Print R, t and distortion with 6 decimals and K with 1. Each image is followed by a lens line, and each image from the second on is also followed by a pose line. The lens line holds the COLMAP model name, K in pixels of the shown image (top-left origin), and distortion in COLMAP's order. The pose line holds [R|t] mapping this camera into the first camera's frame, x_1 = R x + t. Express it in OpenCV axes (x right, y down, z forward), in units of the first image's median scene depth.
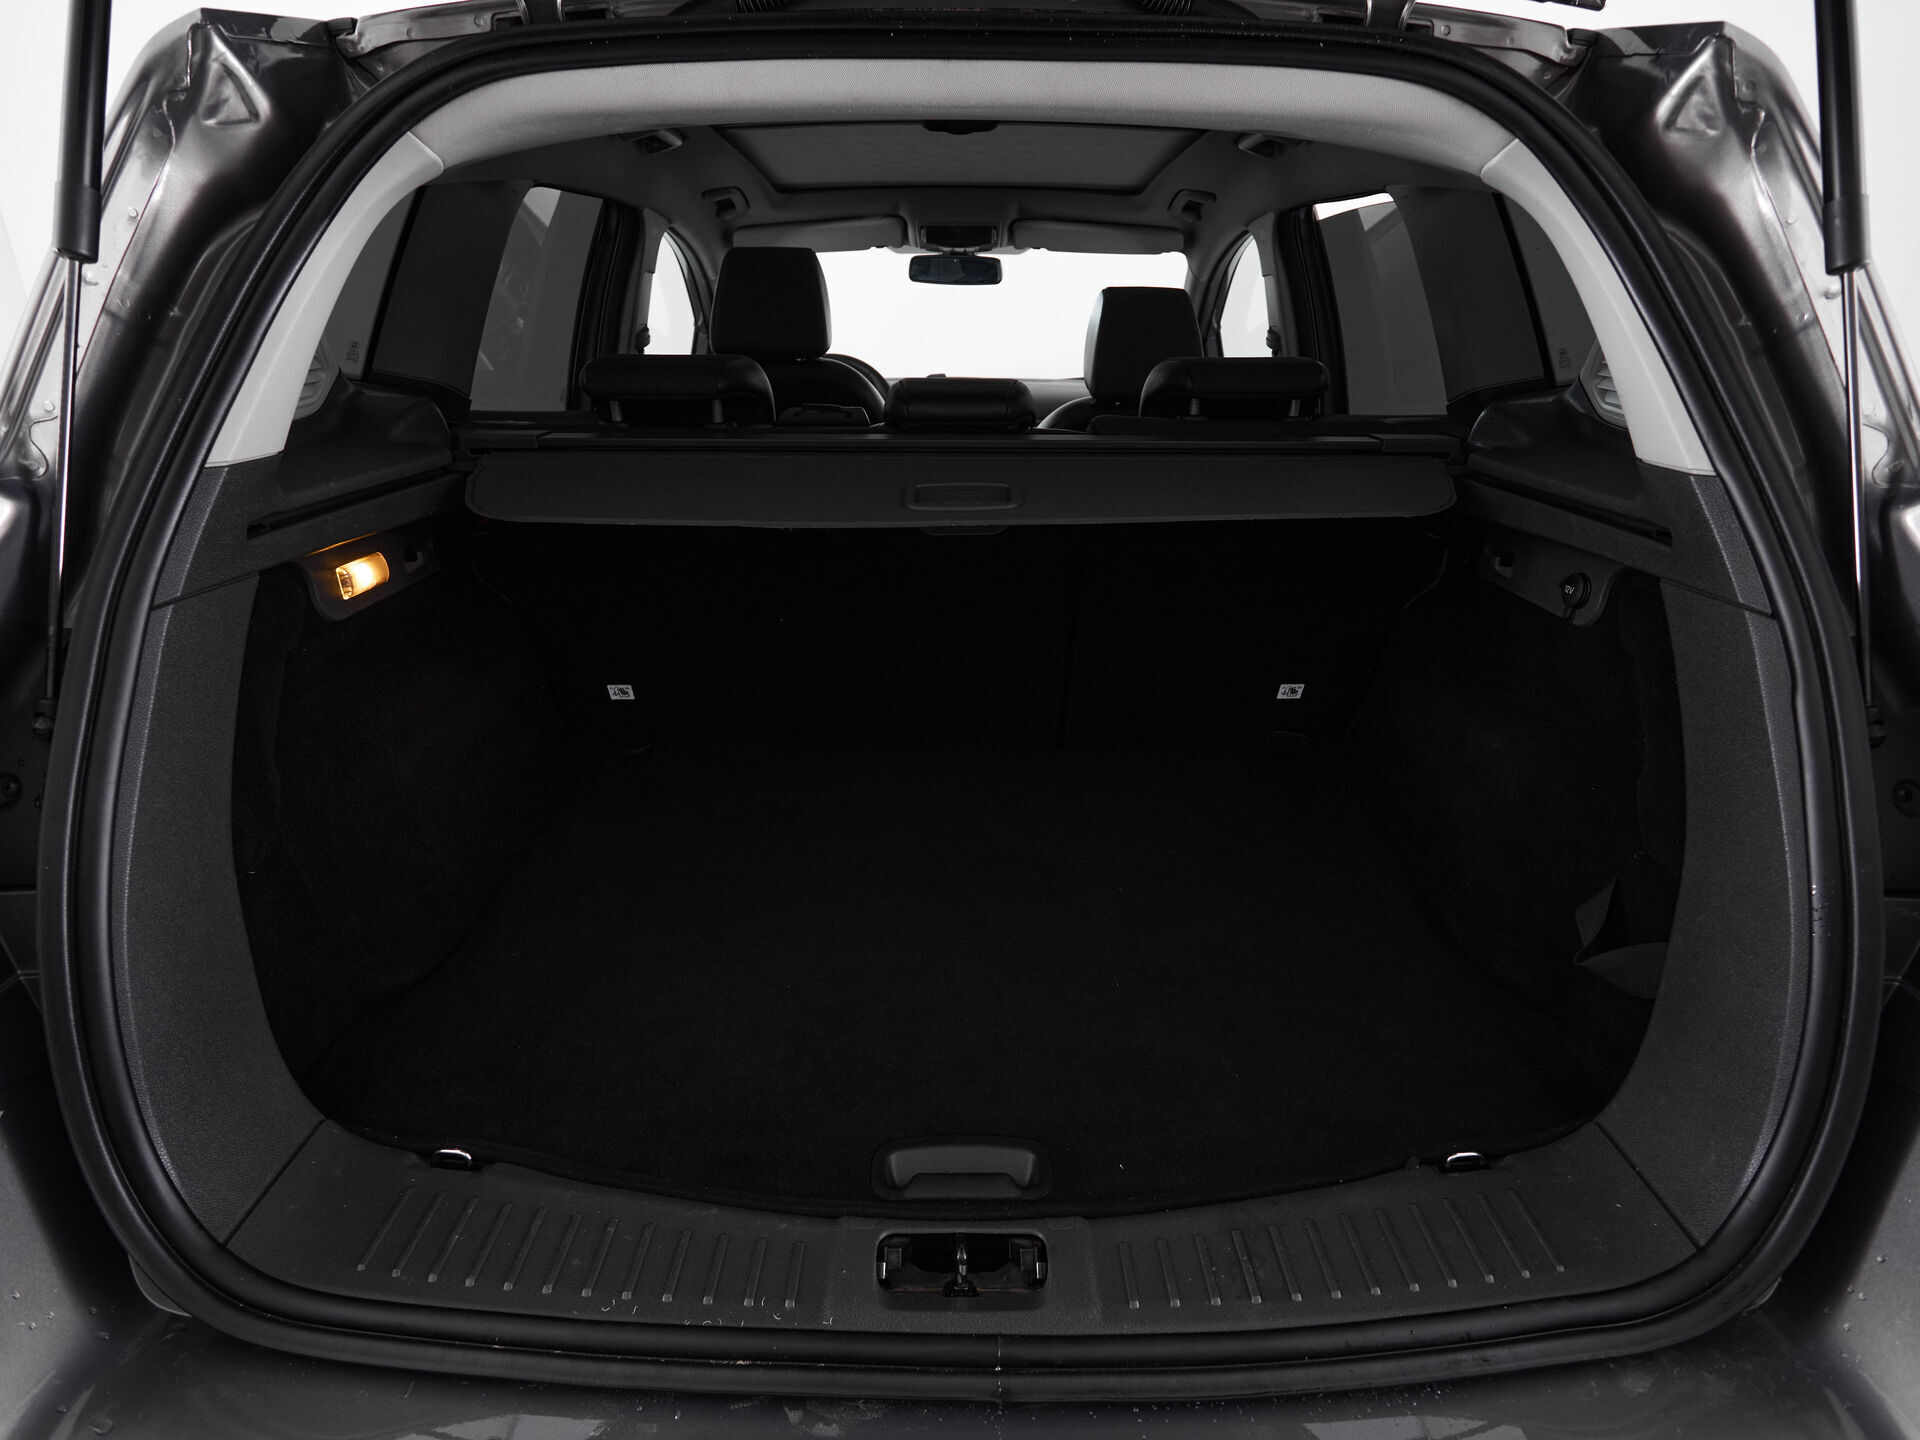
lens RADIAL K [[1012.3, 0, 960.0], [0, 1012.3, 720.0], [0, 0, 1]] dist [-0.003835, -0.001531]
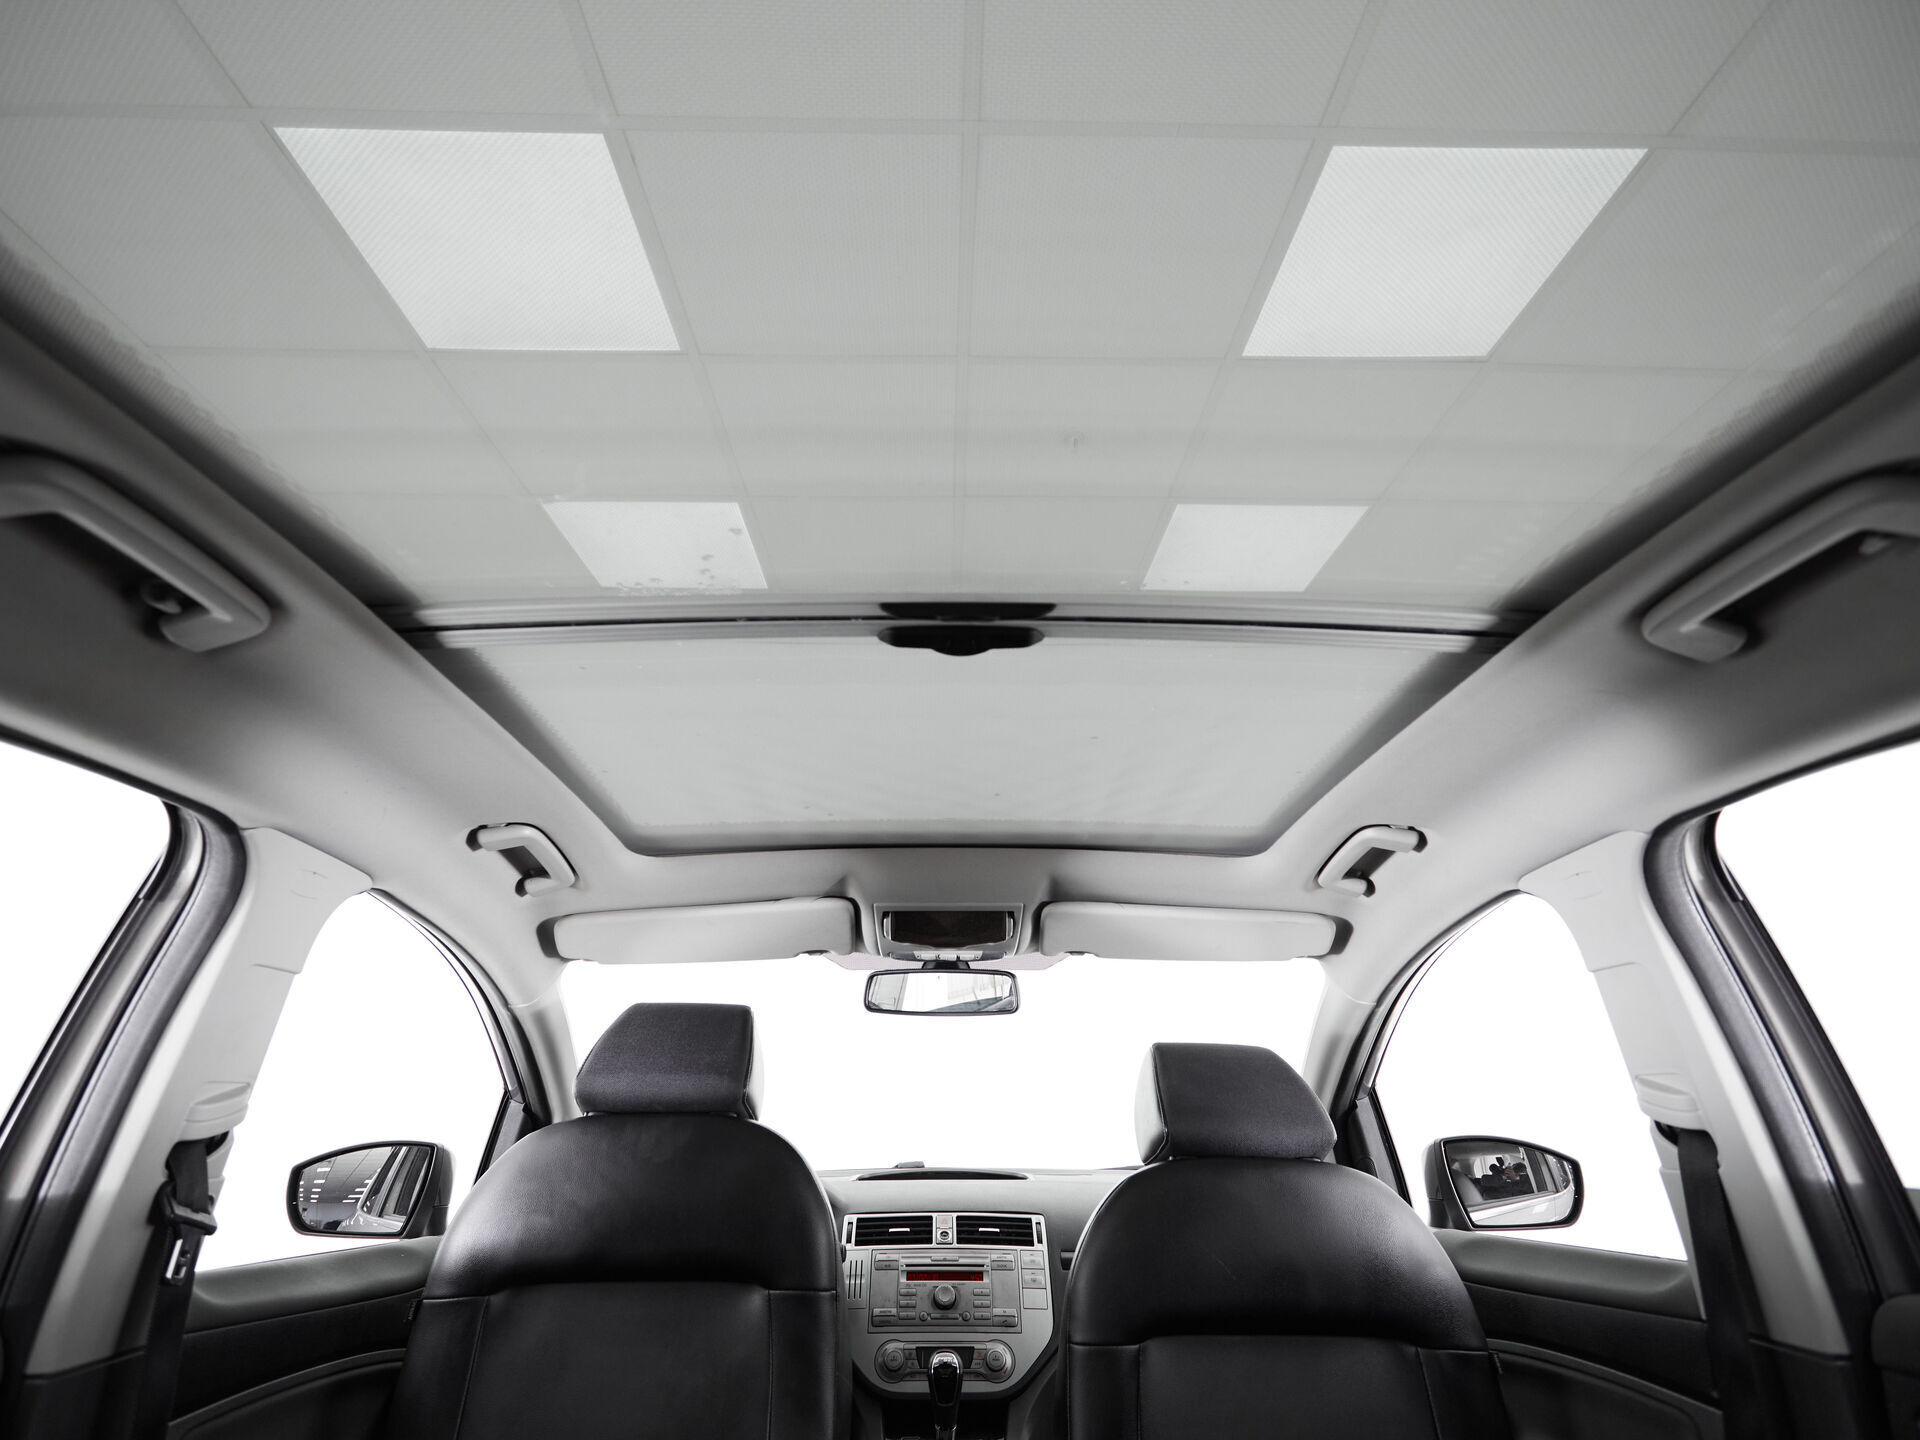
lens RADIAL K [[1012.3, 0, 960.0], [0, 1012.3, 720.0], [0, 0, 1]] dist [-0.003835, -0.001531]
pose [[0.999746, 0.000463, 0.022526, -0.007882], [0.014581, 0.748885, -0.662539, -0.185327], [-0.017176, 0.662699, 0.748688, 0.490794]]
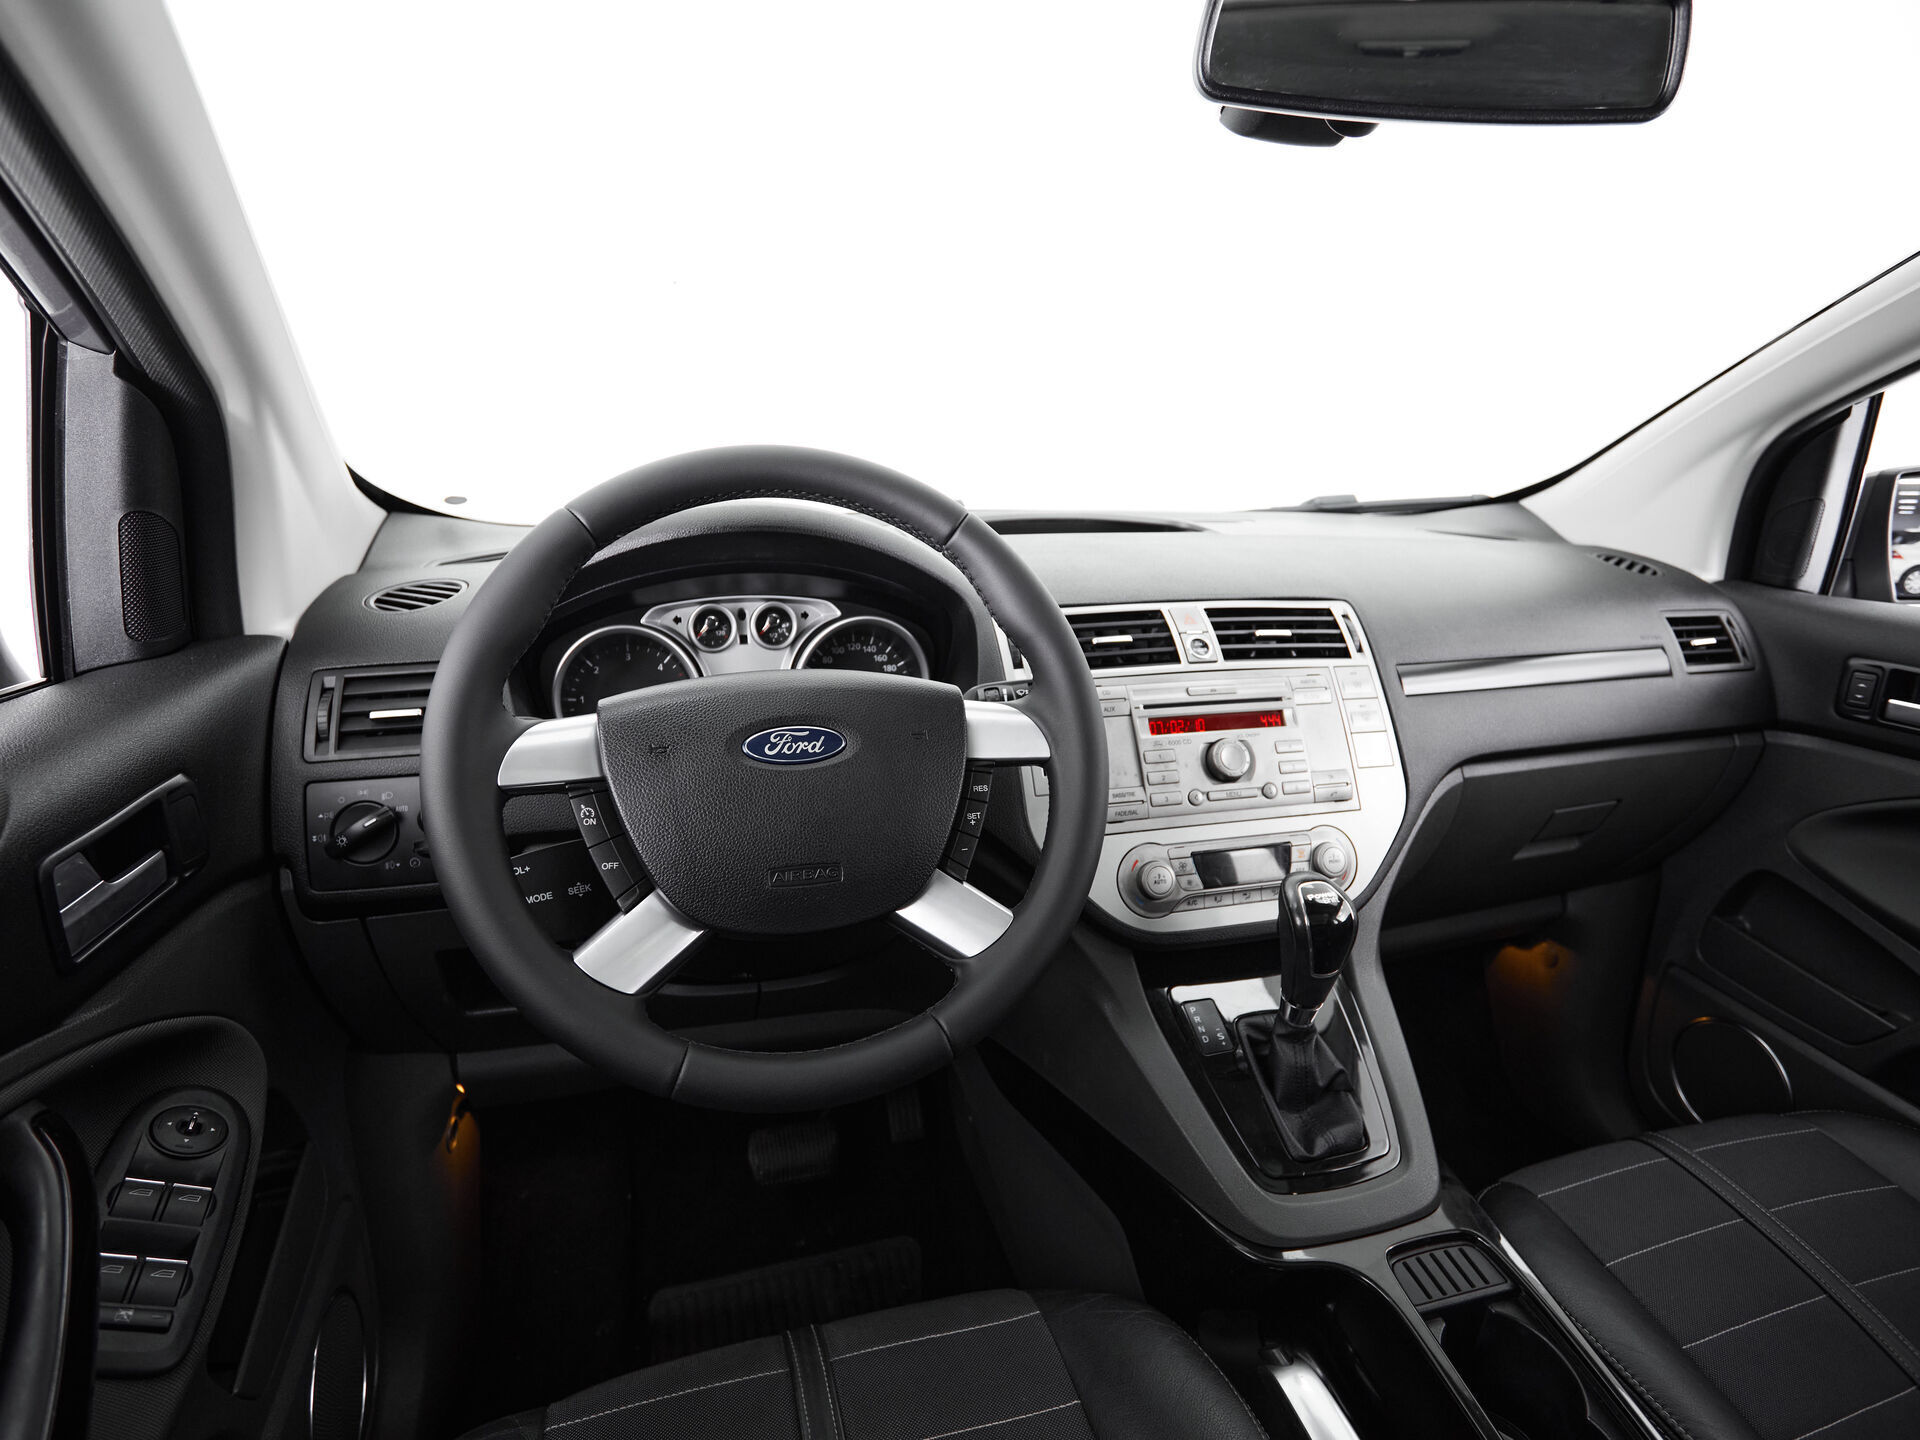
lens RADIAL K [[1012.3, 0, 960.0], [0, 1012.3, 720.0], [0, 0, 1]] dist [-0.003835, -0.001531]
pose [[0.960224, -0.069019, 0.270567, -0.130974], [0.092838, 0.992759, -0.076233, -0.295460], [-0.263346, 0.098320, 0.959678, 0.815247]]
